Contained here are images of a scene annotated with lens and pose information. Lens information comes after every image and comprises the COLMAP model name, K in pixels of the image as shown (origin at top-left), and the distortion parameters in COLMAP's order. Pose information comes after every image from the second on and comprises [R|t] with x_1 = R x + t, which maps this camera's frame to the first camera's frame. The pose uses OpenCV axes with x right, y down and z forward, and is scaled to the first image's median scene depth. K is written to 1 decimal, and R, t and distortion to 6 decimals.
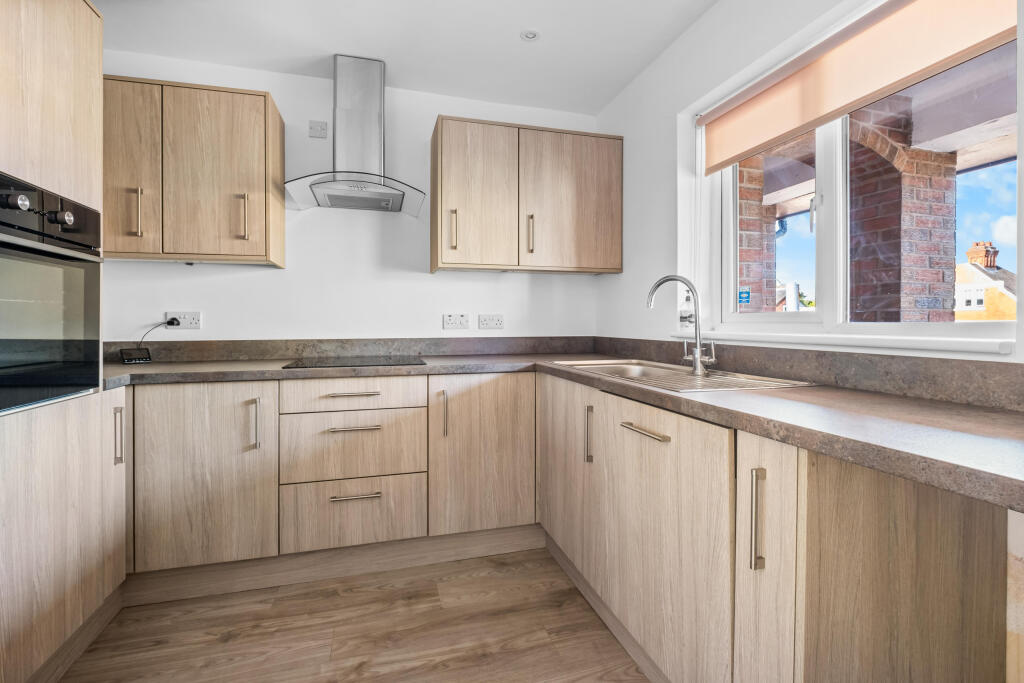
lens RADIAL K [[453.8, 0, 509.0], [0, 453.8, 324.4], [0, 0, 1]] dist [0.000653, -0.000059]
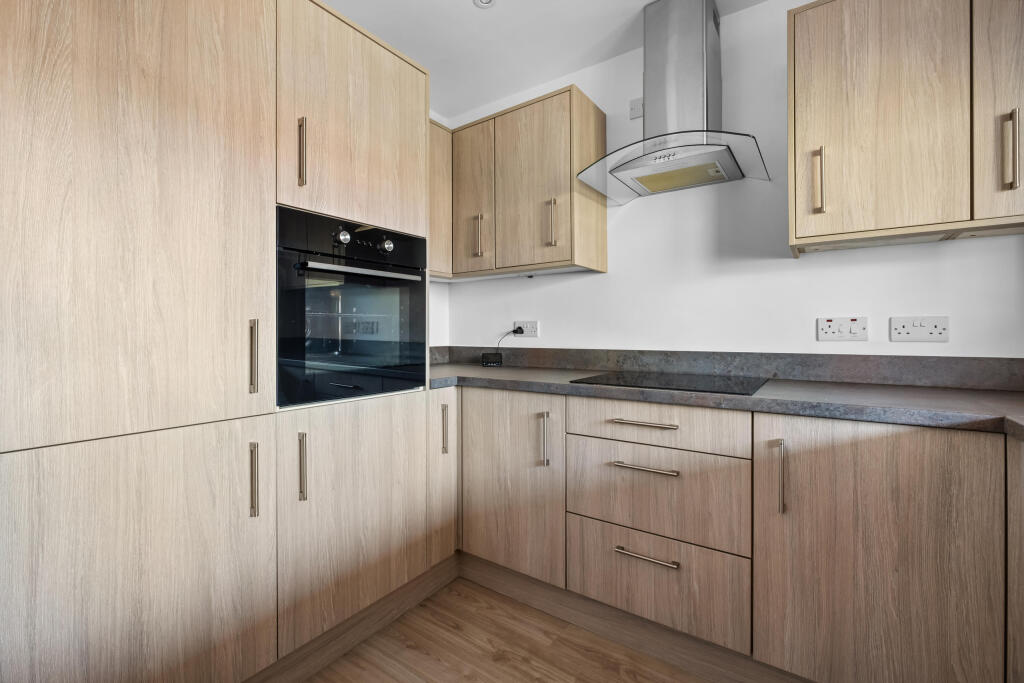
lens RADIAL K [[448.0, 0, 511.3], [0, 448.0, 330.8], [0, 0, 1]] dist [-0.002314, -0.000124]
pose [[0.623186, -0.000821, -0.782073, 0.117633], [-0.000647, 0.999999, -0.001566, -0.003487], [0.782073, 0.001482, 0.623185, 0.349719]]
